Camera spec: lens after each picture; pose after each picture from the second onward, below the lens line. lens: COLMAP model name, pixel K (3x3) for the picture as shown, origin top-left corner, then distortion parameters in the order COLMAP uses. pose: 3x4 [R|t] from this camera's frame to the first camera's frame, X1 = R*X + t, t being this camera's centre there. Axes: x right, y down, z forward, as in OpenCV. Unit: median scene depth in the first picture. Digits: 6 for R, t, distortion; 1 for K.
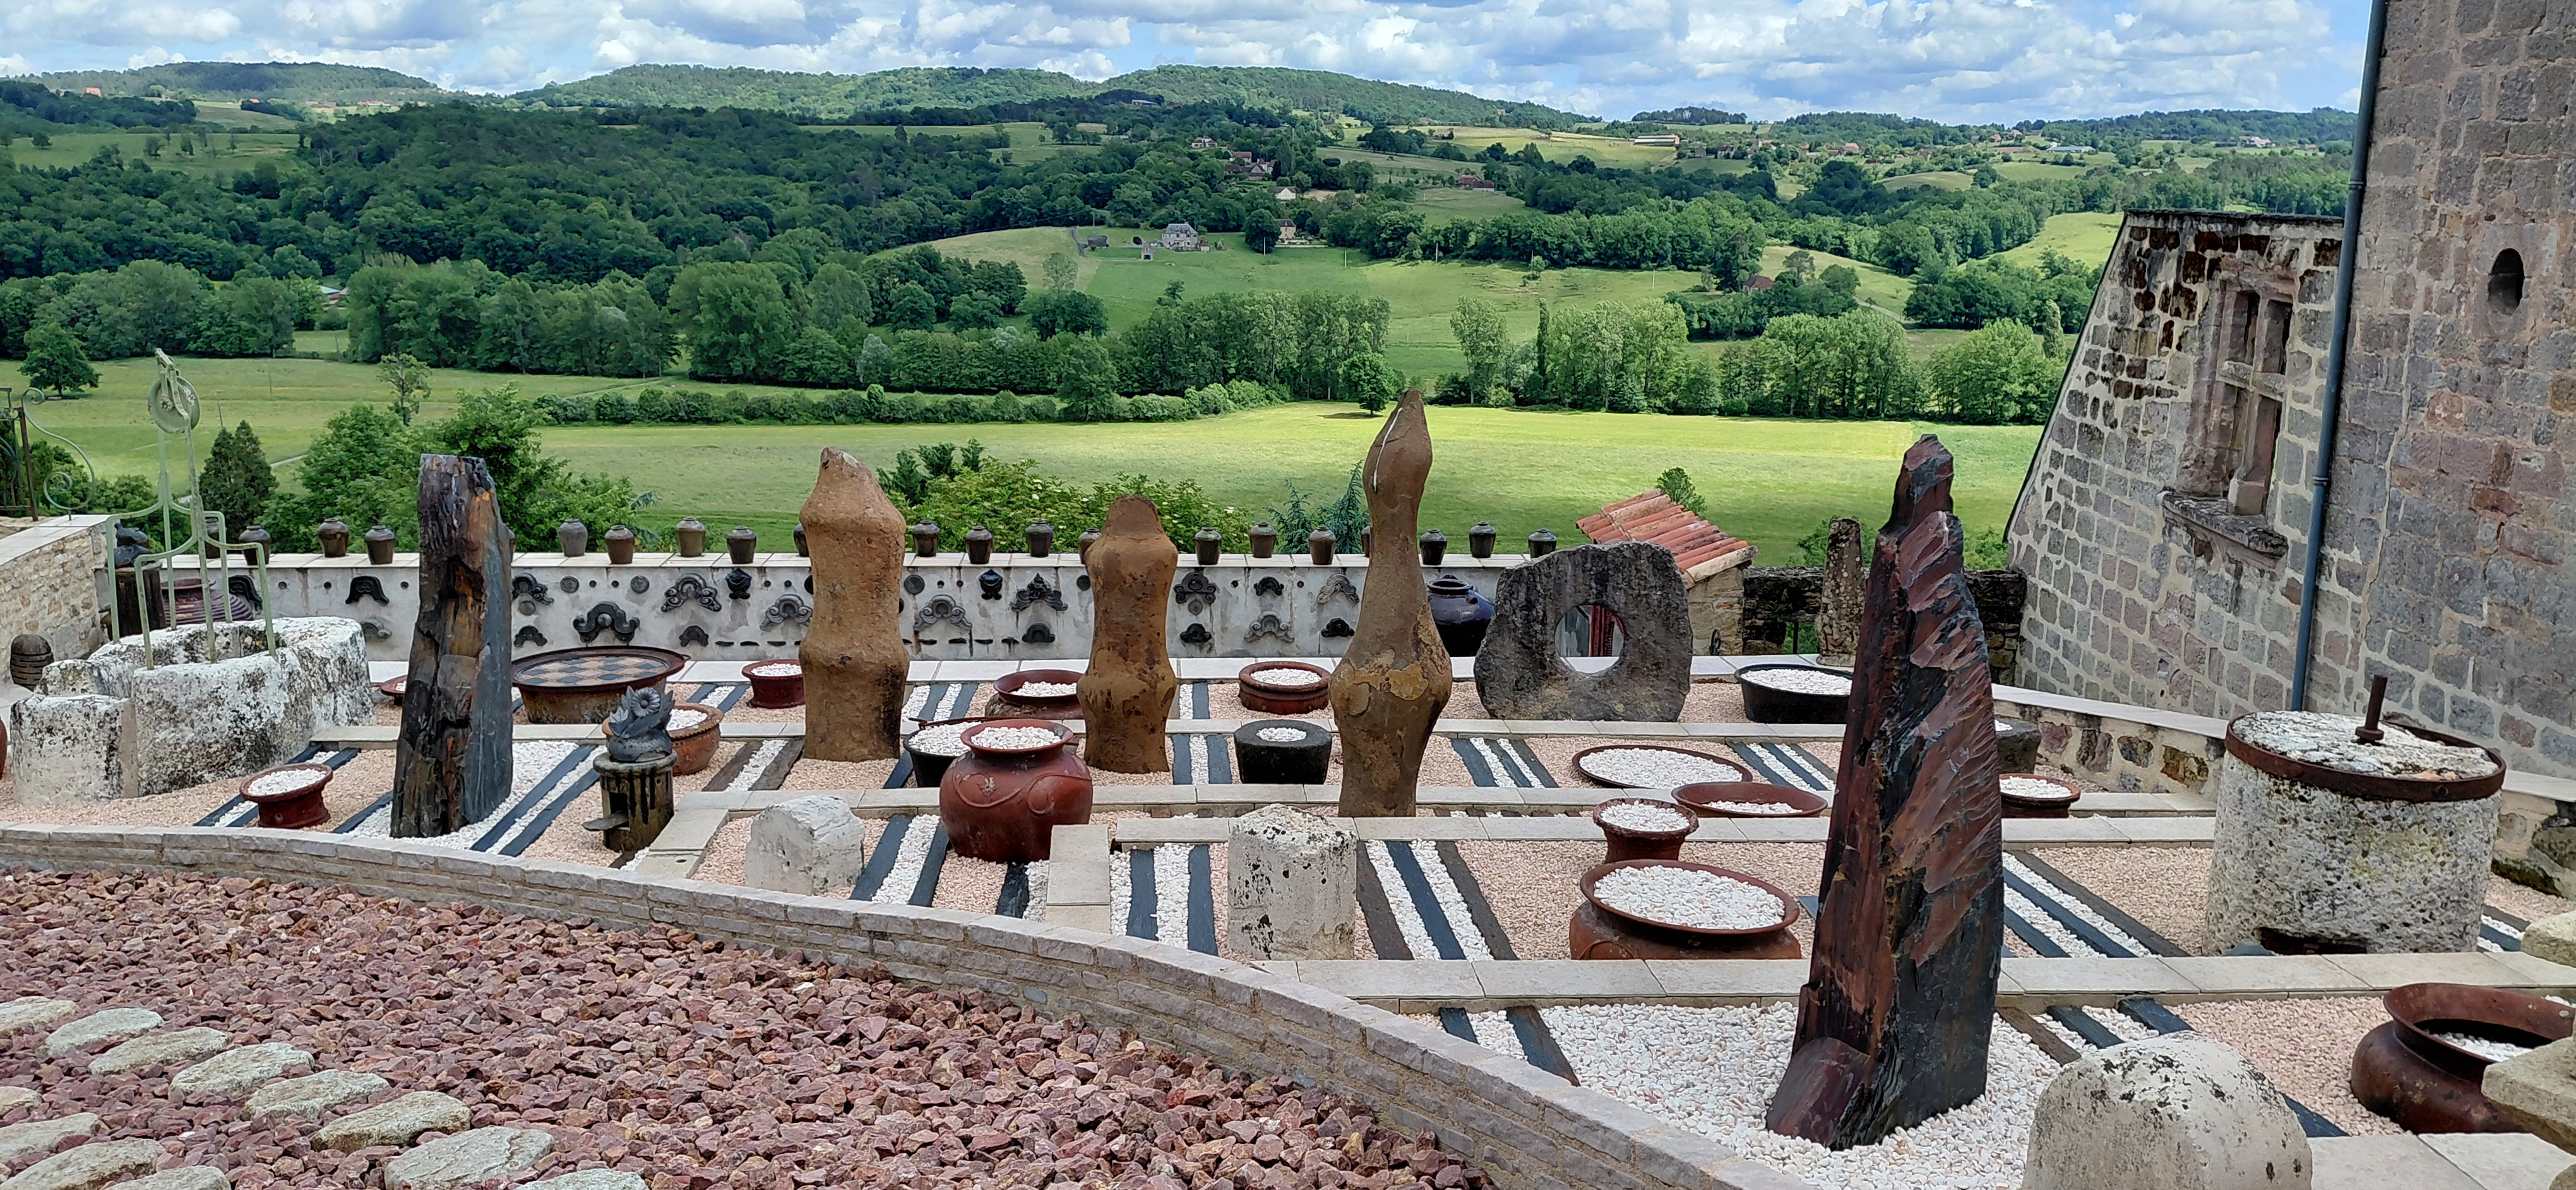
lens RADIAL K [[1882.3, 0, 1266.3], [0, 1882.3, 605.2], [0, 0, 1]] dist [0.120816, -0.211613]
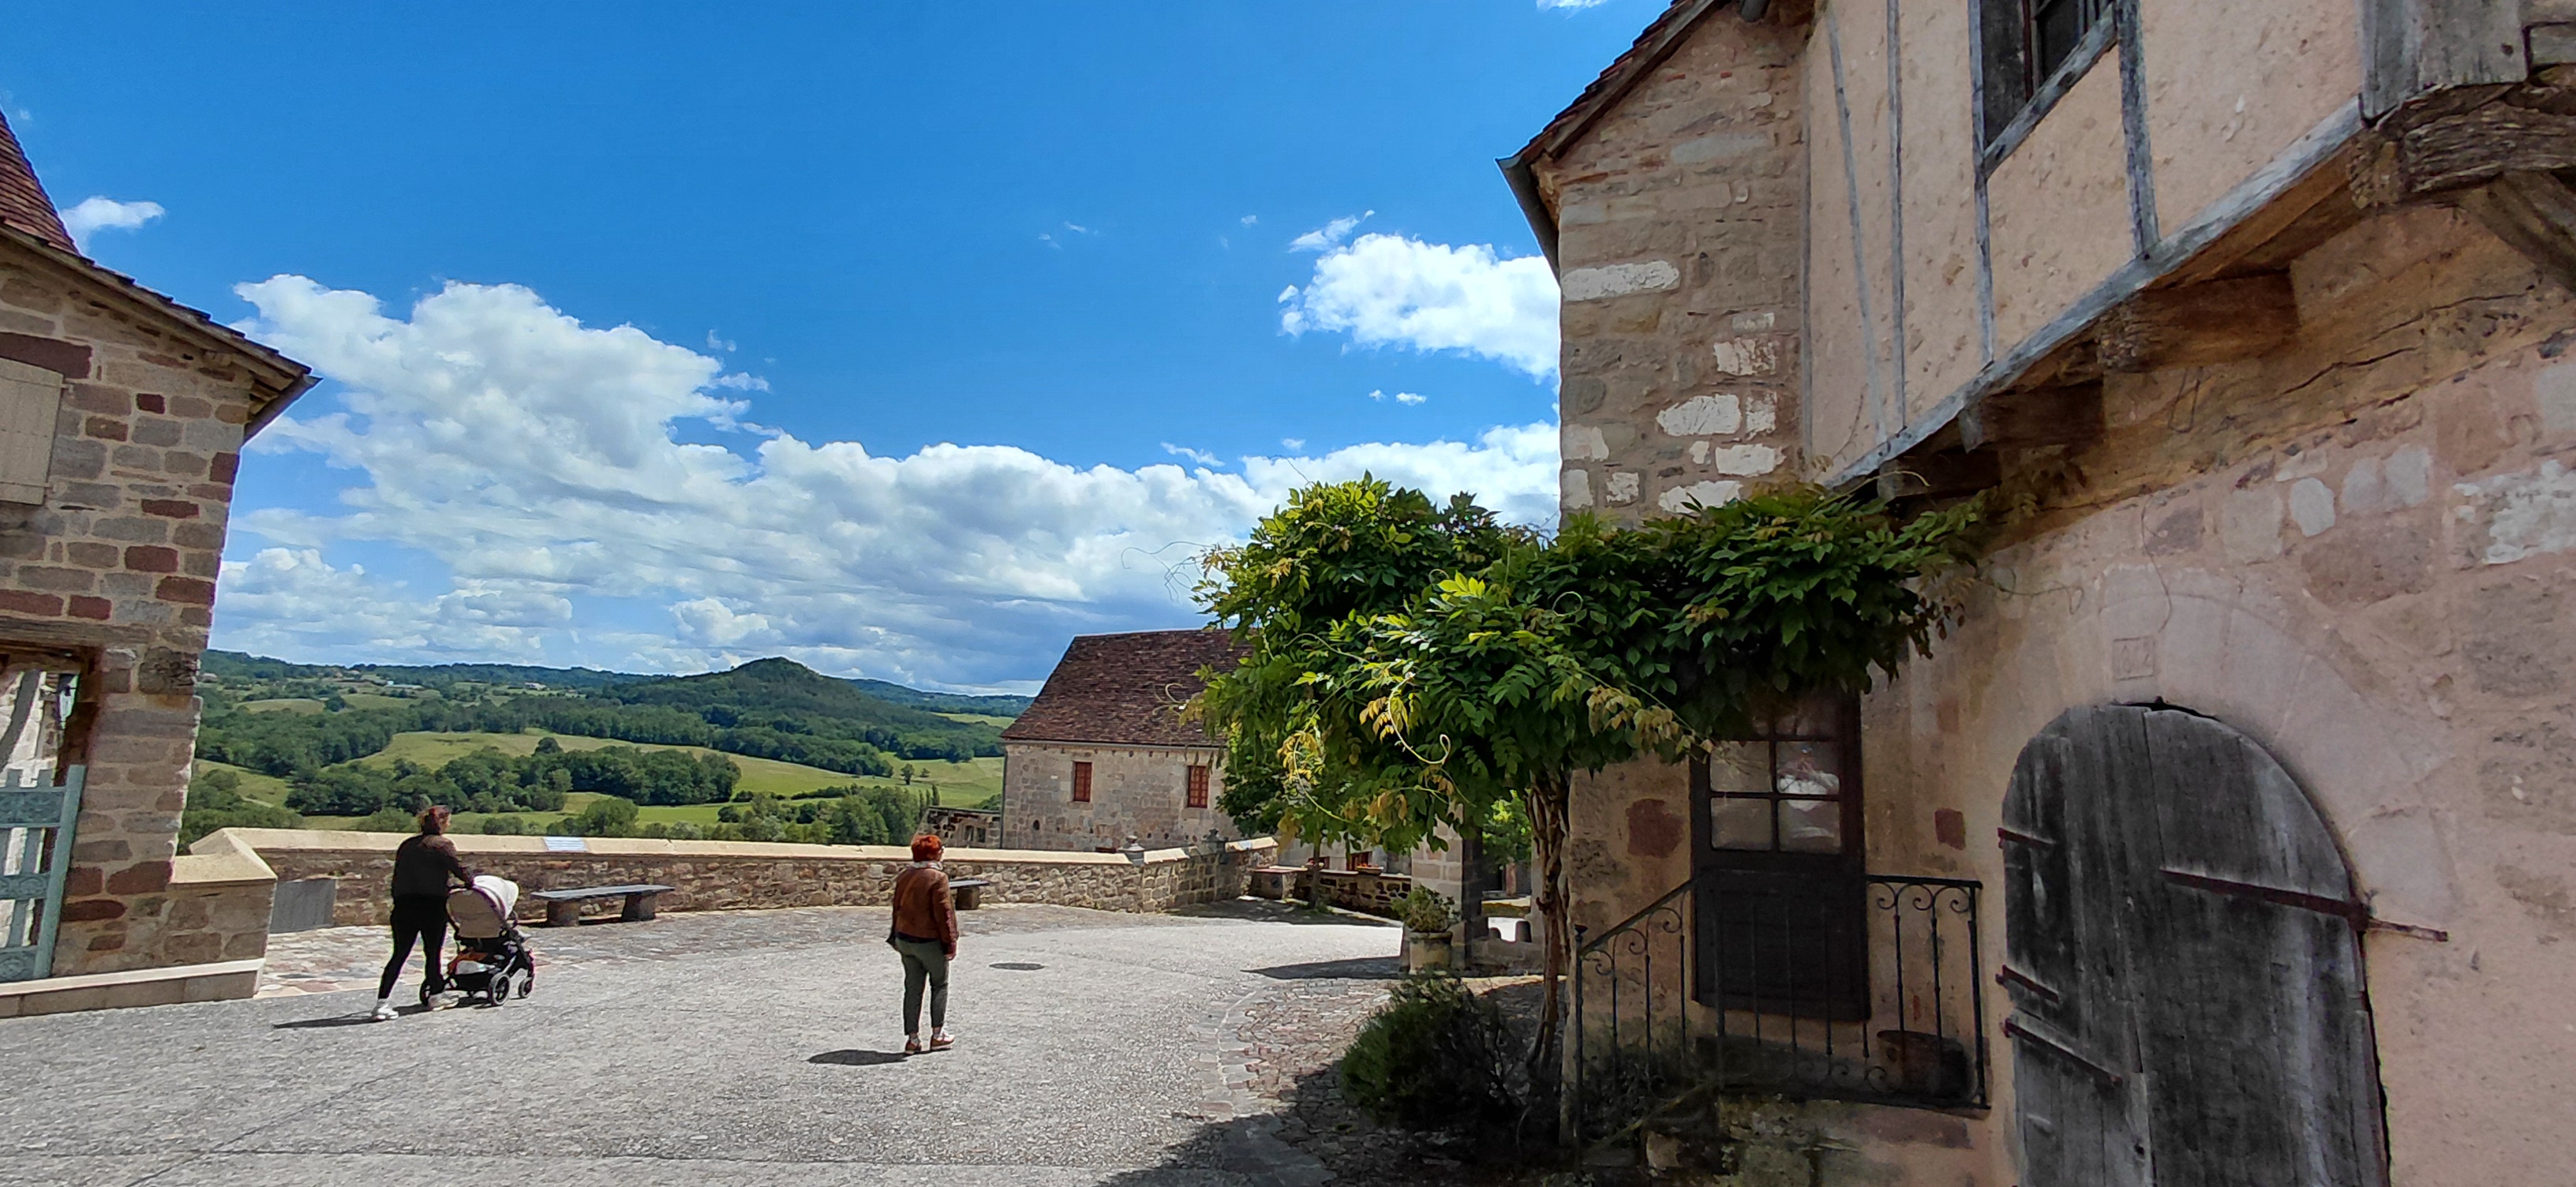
lens RADIAL K [[1188.2, 0, 1297.1], [0, 1188.2, 588.6], [0, 0, 1]] dist [0.000263, -0.000141]
pose [[0.504840, 0.117498, 0.855179, -1.338349], [0.158459, 0.961243, -0.225615, 0.056562], [-0.848545, 0.249410, 0.466655, -0.993025]]
